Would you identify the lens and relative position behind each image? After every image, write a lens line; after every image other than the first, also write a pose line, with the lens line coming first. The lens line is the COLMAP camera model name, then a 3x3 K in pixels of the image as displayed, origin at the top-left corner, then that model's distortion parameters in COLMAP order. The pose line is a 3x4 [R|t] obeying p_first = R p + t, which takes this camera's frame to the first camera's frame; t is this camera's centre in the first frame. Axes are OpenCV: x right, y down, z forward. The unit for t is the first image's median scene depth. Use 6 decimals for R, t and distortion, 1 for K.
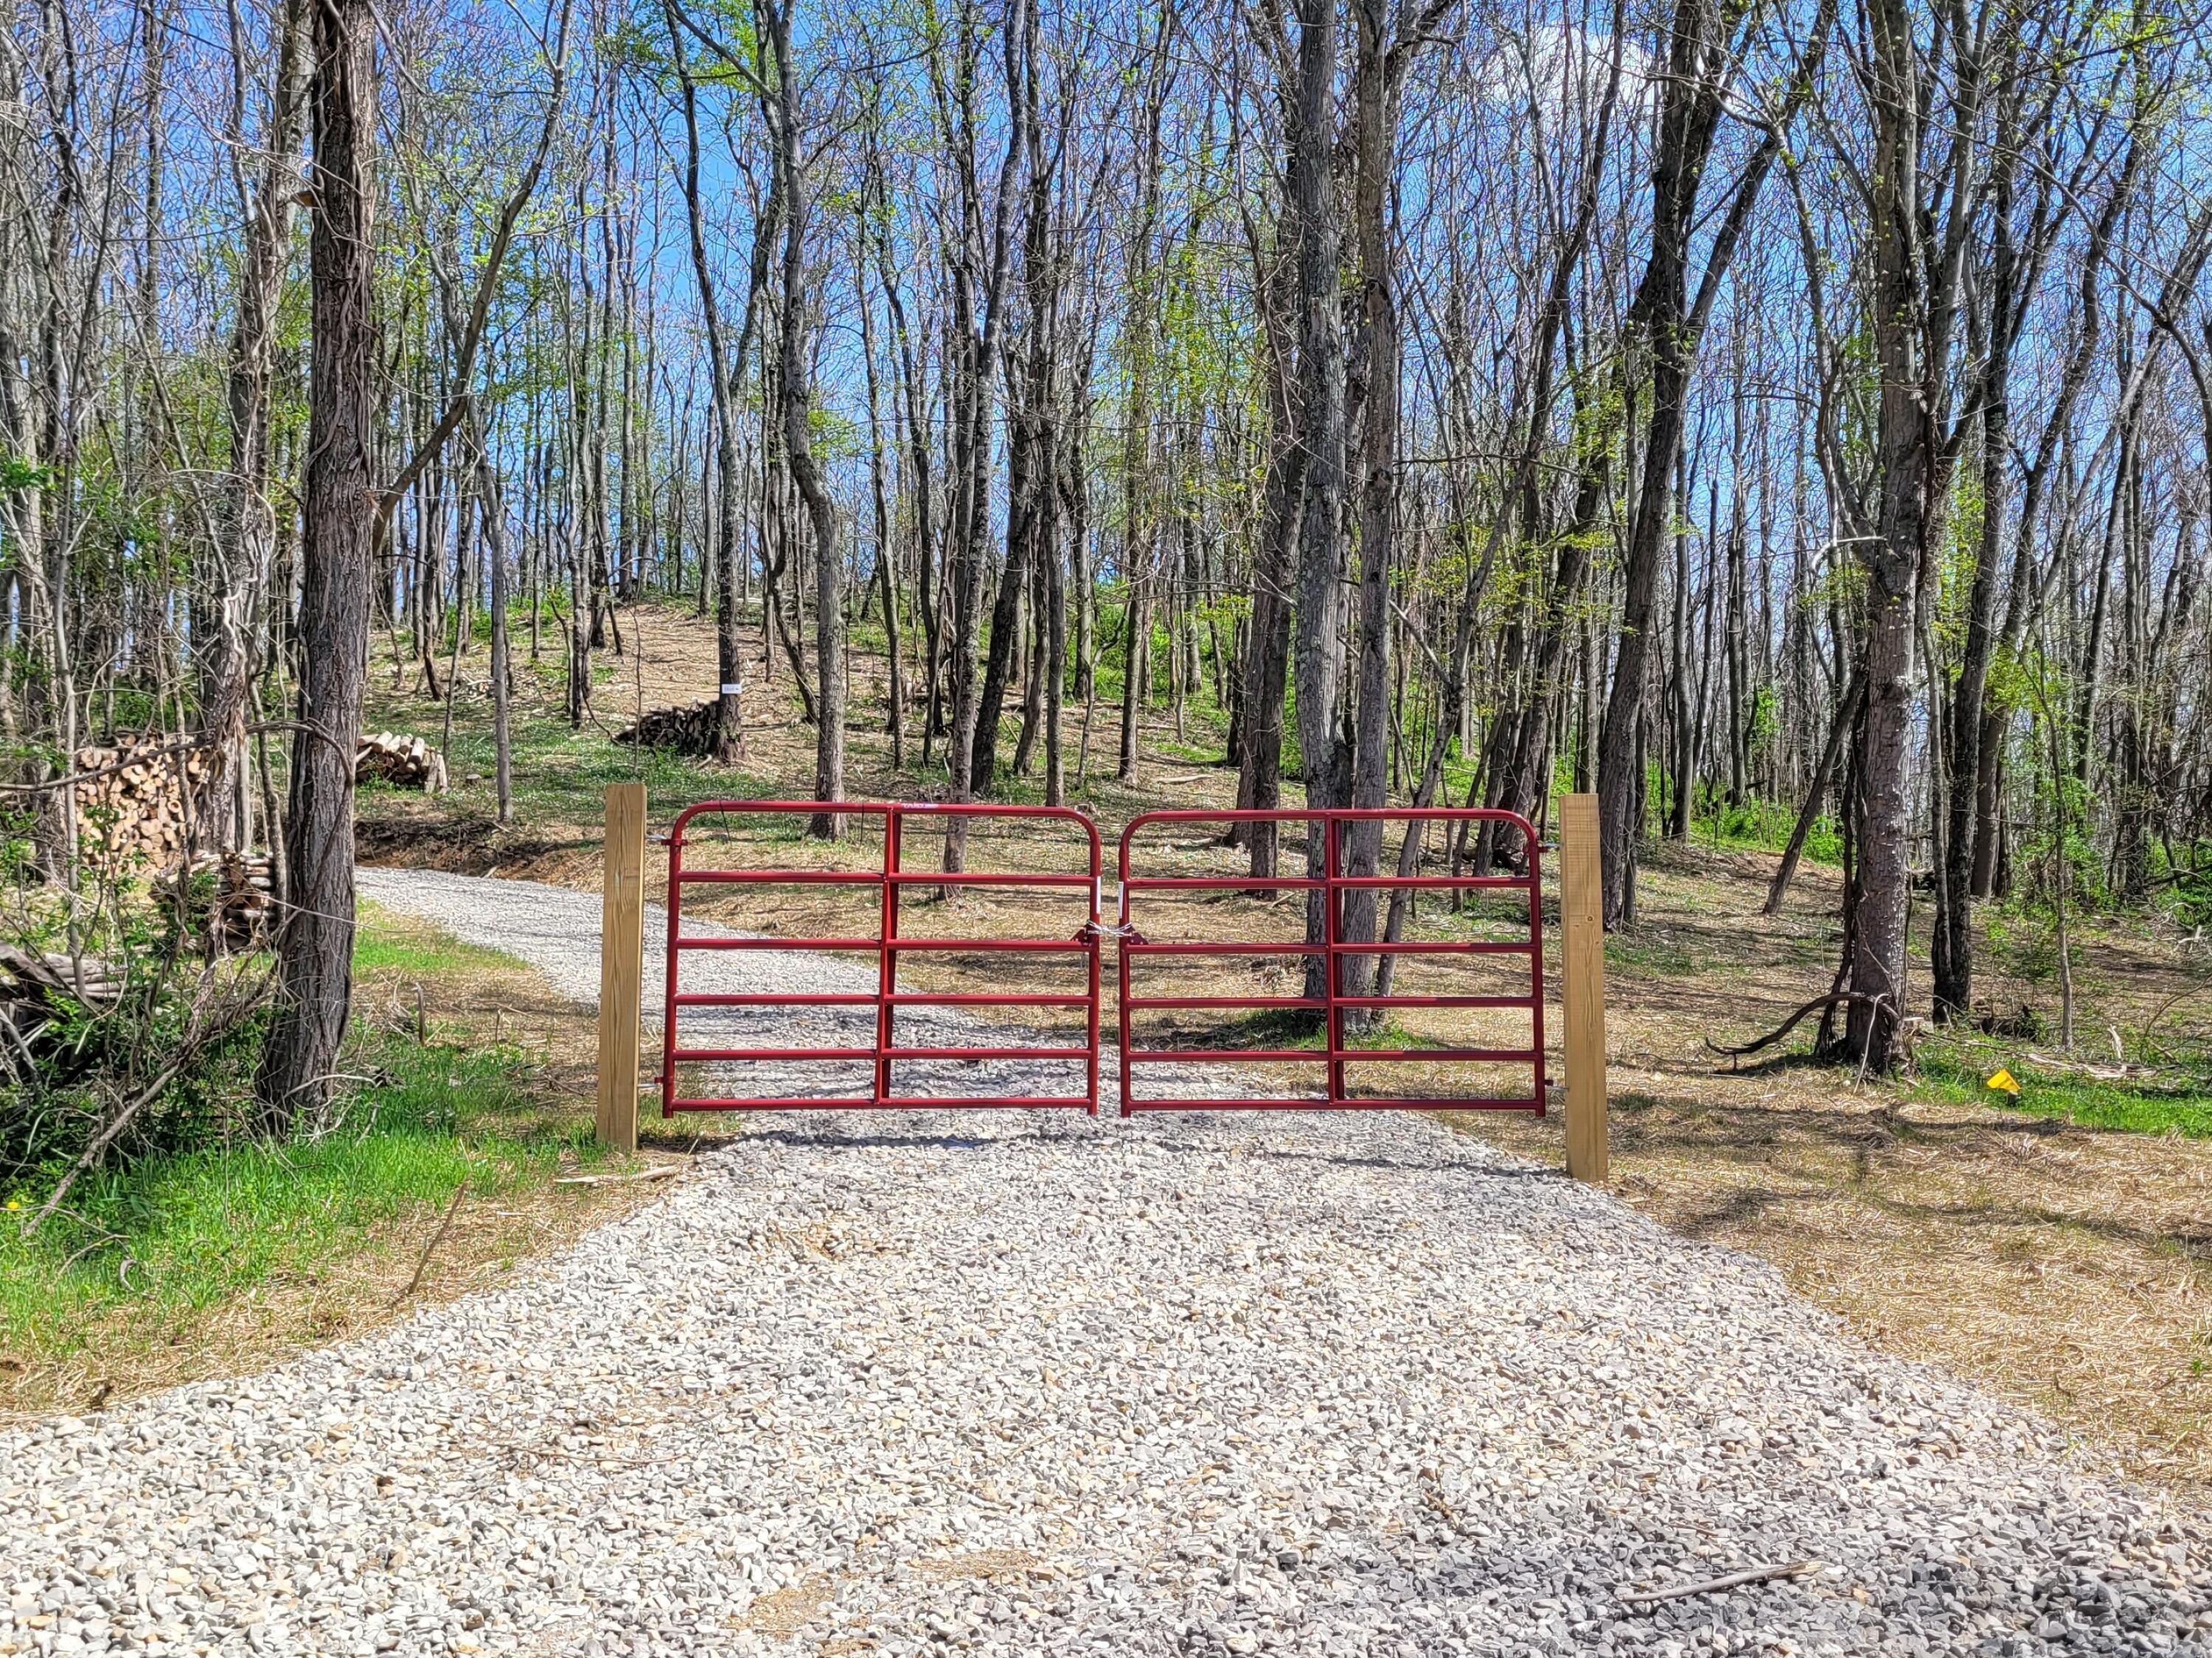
lens RADIAL K [[1672.9, 0, 1106.6], [0, 1672.9, 827.8], [0, 0, 1]] dist [0.047686, -0.006213]
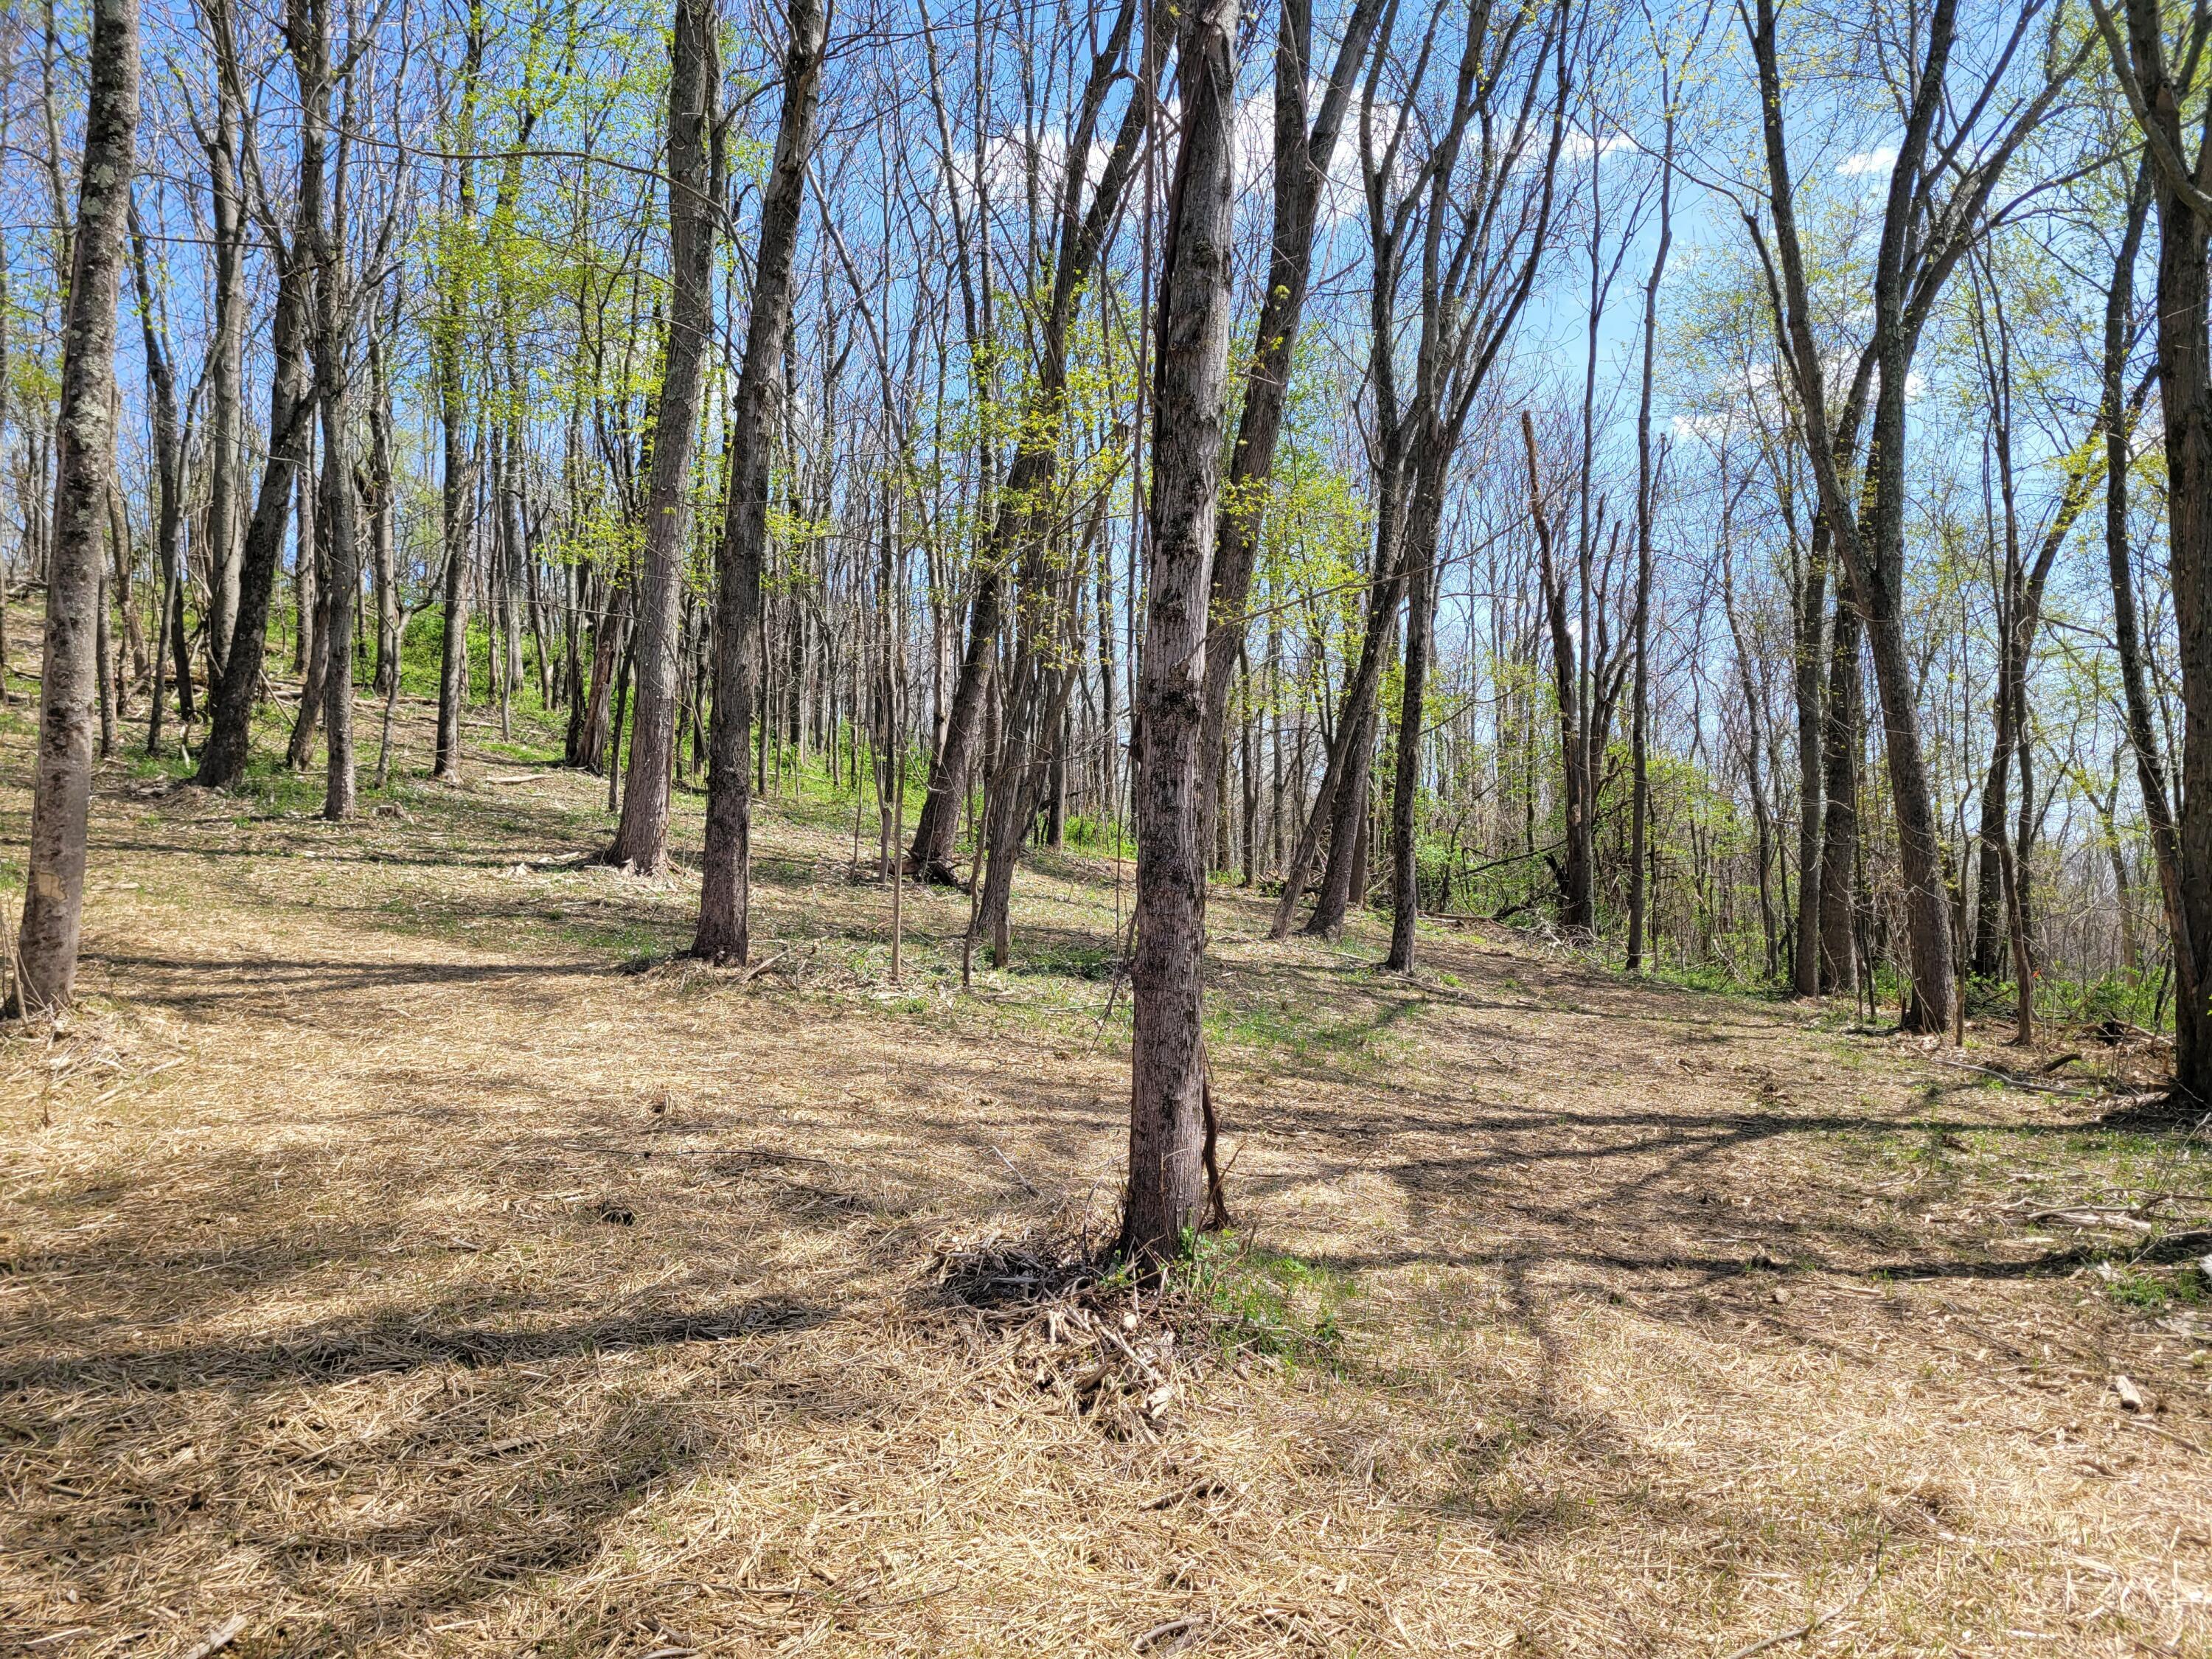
lens RADIAL K [[1673.1, 0, 1107.6], [0, 1673.1, 824.3], [0, 0, 1]] dist [0.047686, -0.006213]
pose [[0.924810, 0.001120, 0.380426, -0.001781], [0.001540, 0.999976, -0.006689, -0.000462], [-0.380425, 0.006772, 0.924787, 0.134424]]
